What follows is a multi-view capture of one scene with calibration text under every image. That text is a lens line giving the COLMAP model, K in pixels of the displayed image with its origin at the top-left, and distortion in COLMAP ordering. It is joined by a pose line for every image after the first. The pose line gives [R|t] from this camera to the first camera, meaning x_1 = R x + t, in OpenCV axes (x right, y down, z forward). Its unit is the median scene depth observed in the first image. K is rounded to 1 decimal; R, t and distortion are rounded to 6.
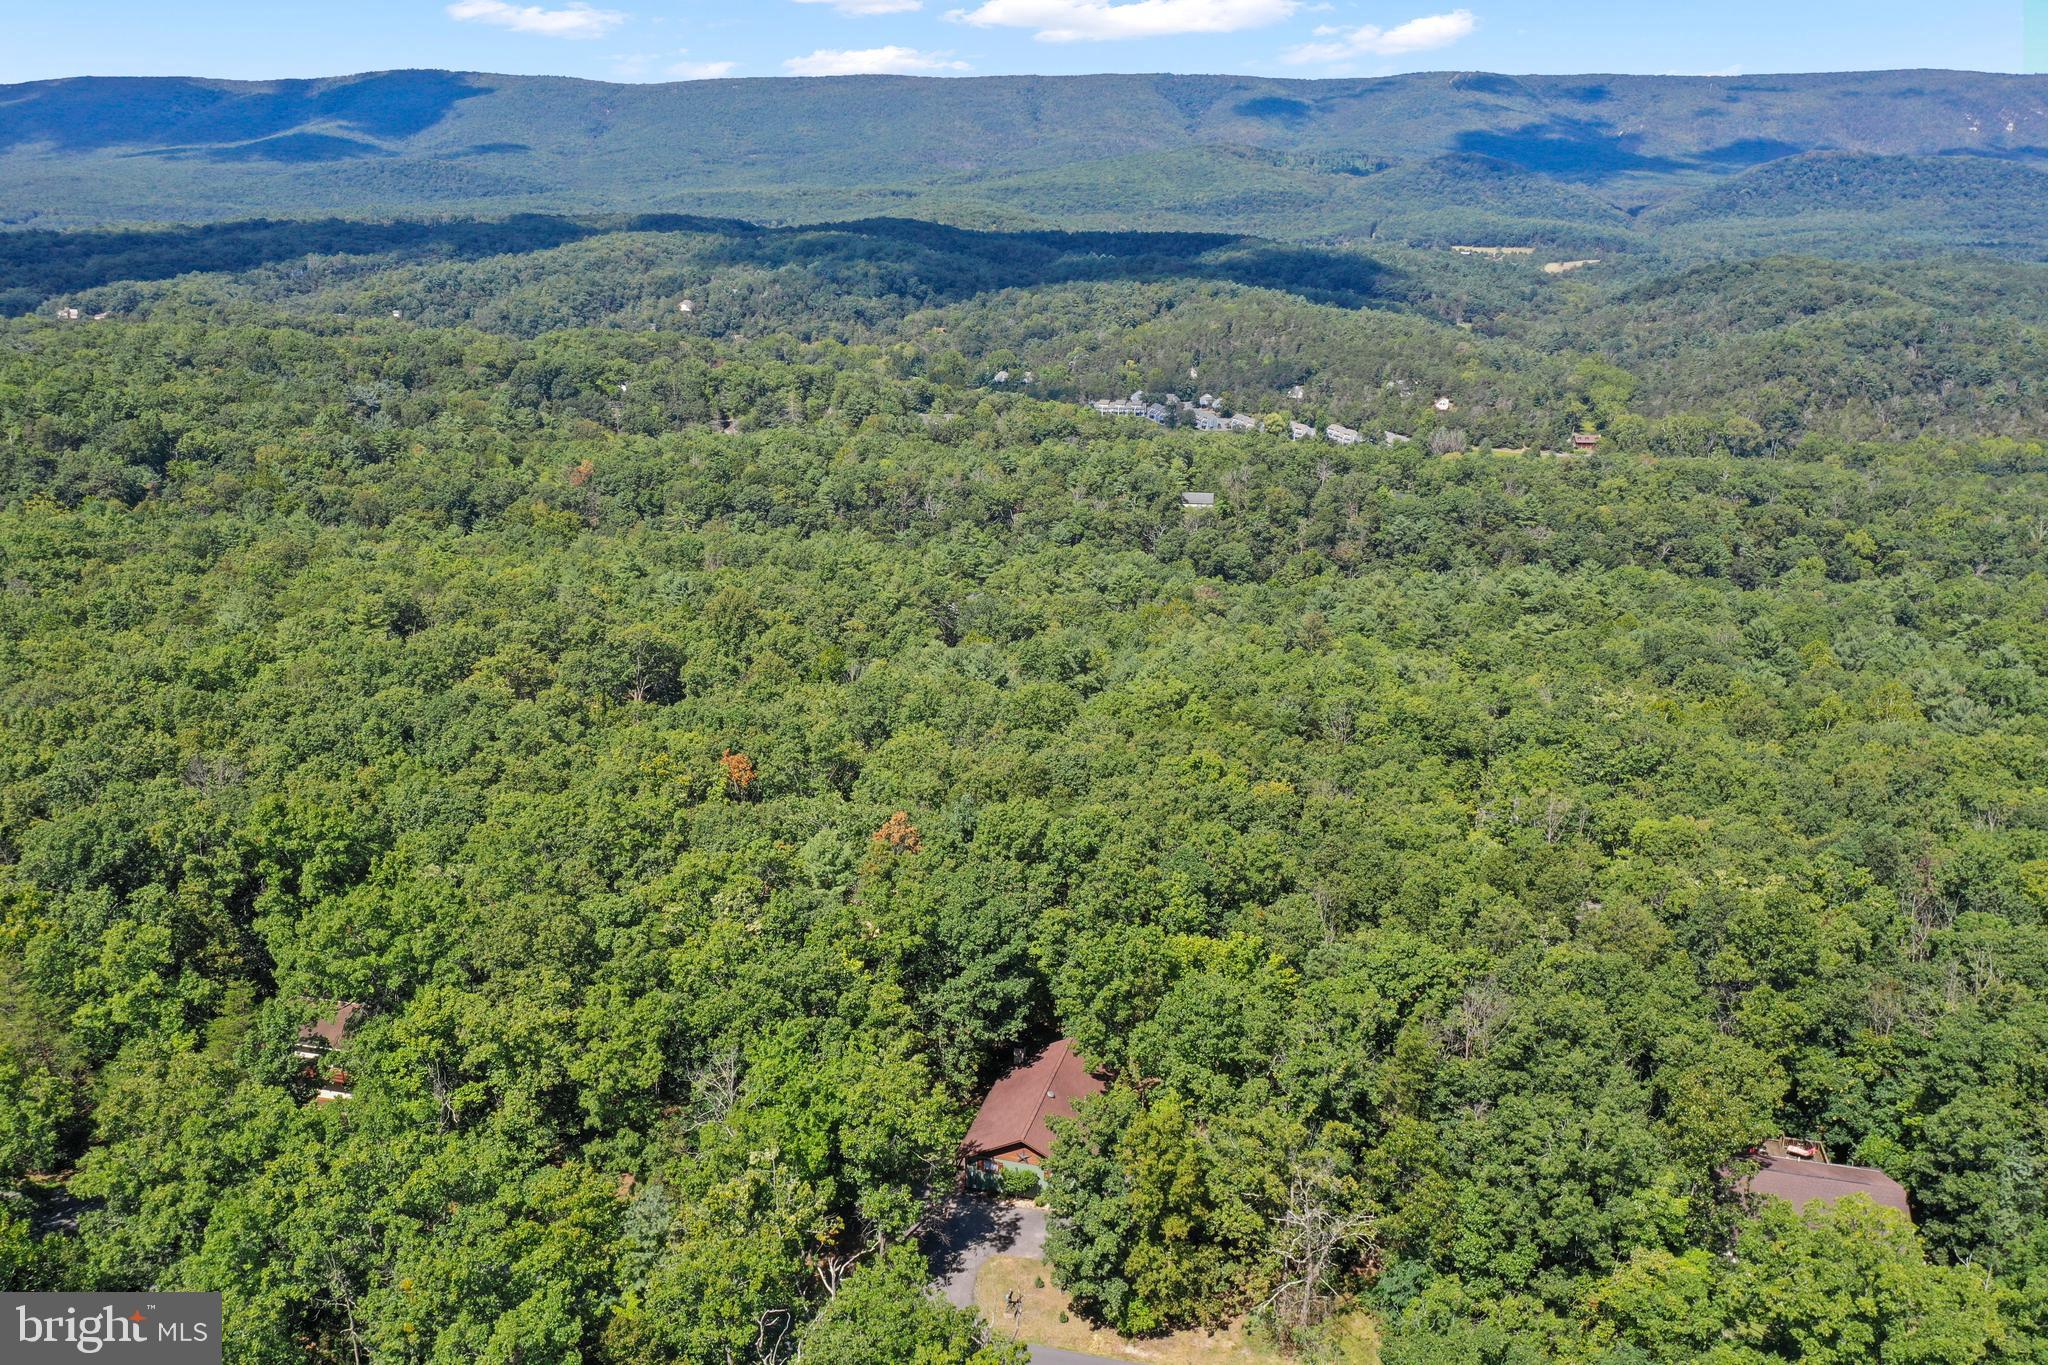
lens RADIAL K [[1628.3, 0, 978.9], [0, 1628.3, 639.6], [0, 0, 1]] dist [-0.024752, 0.013488]
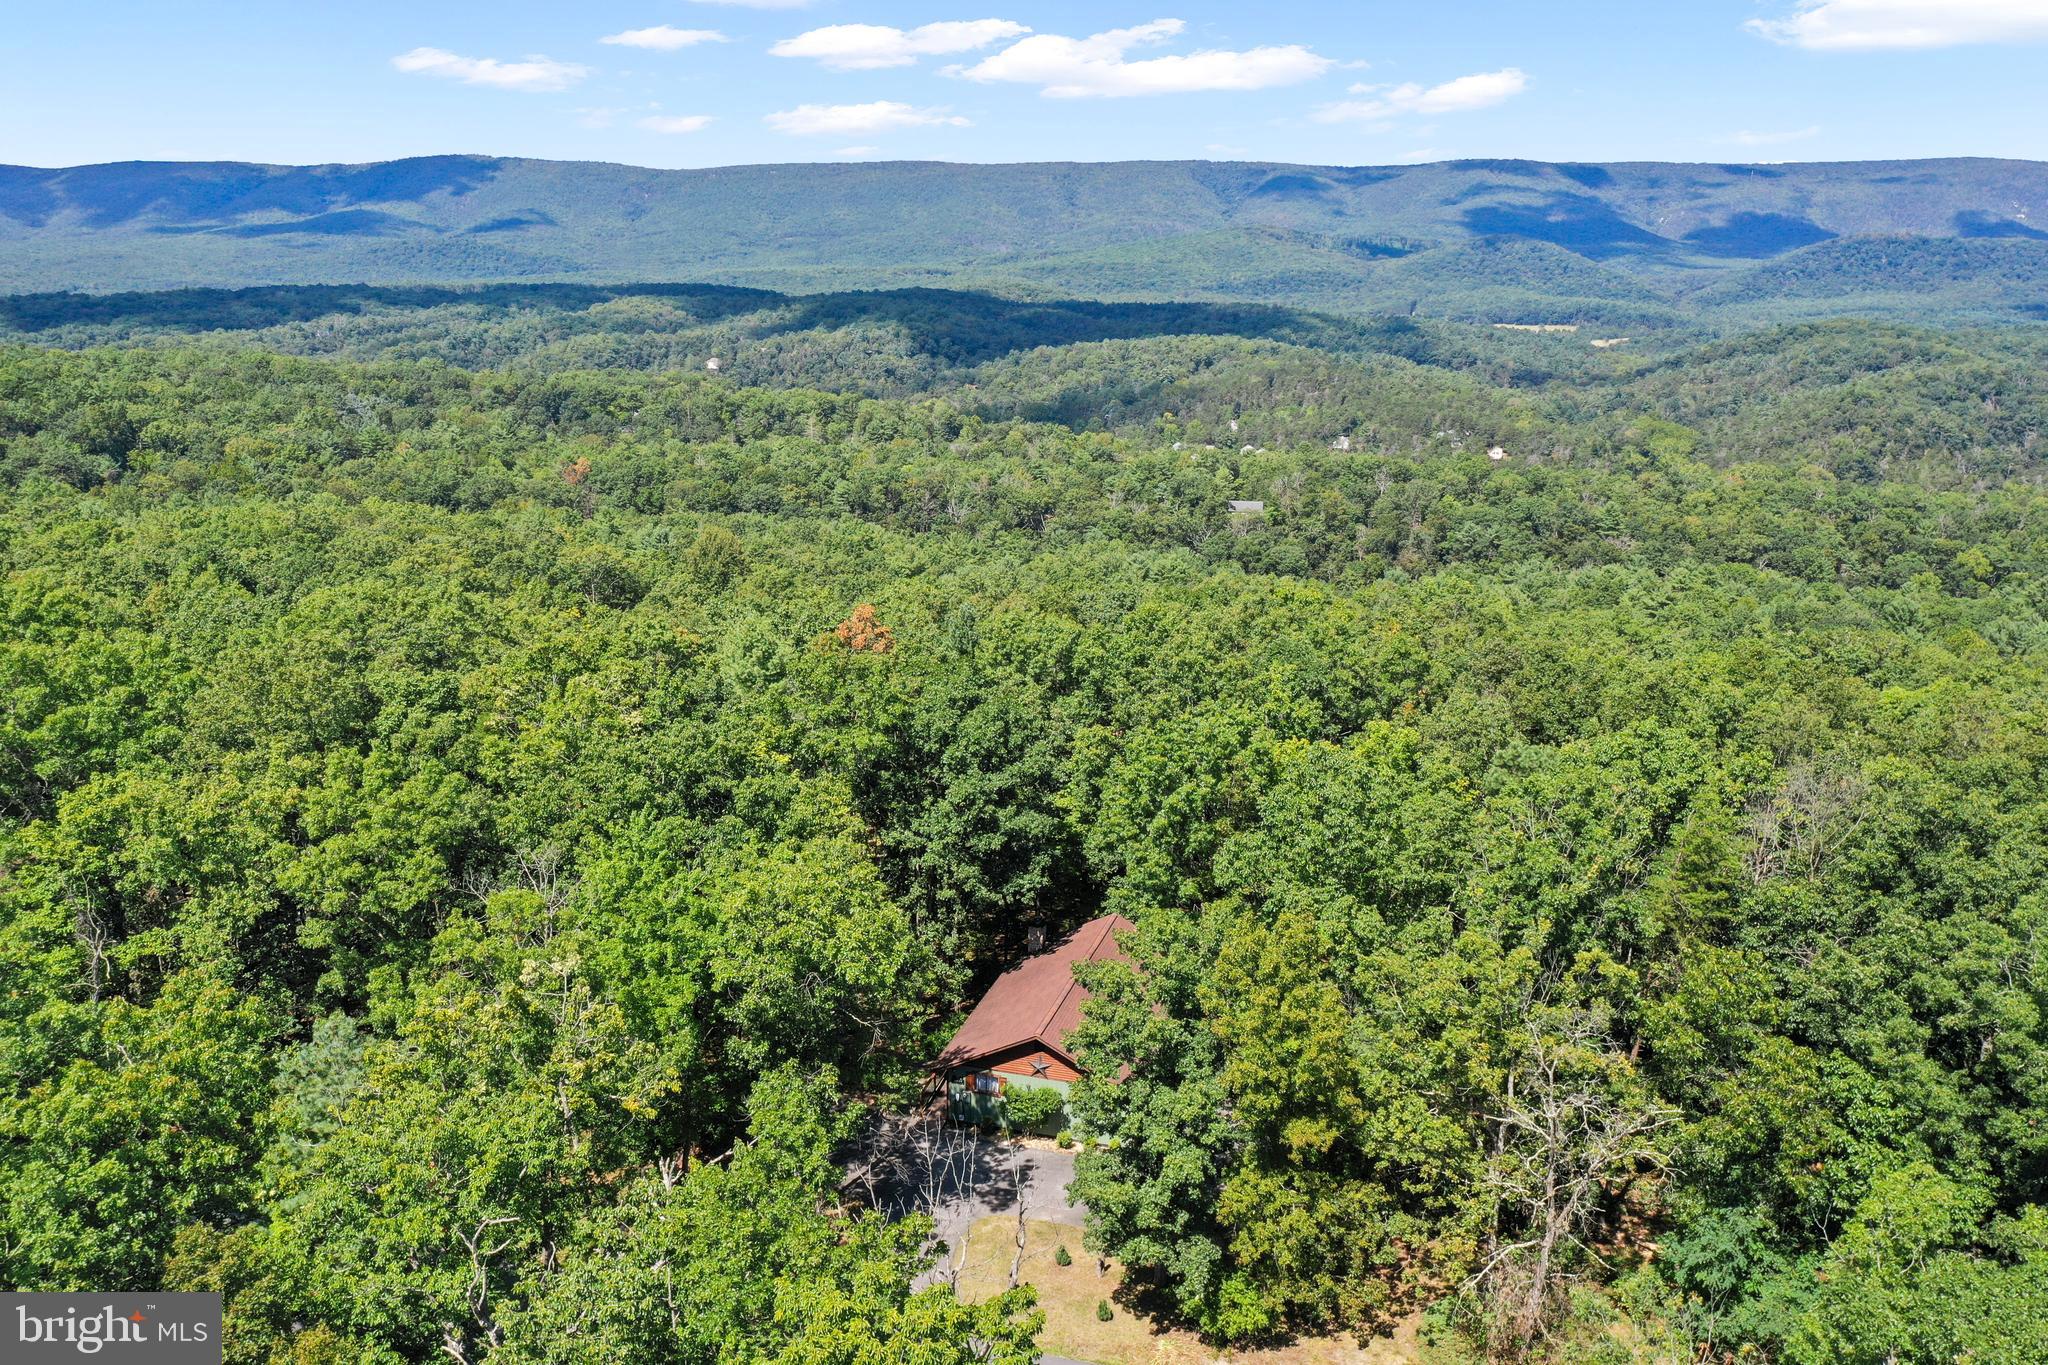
lens RADIAL K [[1628.3, 0, 978.9], [0, 1628.3, 639.6], [0, 0, 1]] dist [-0.024752, 0.013488]
pose [[0.999755, 0.007781, -0.020743, 0.014975], [-0.009028, 0.998116, -0.060687, 0.181481], [0.020231, 0.060859, 0.997941, 0.346251]]
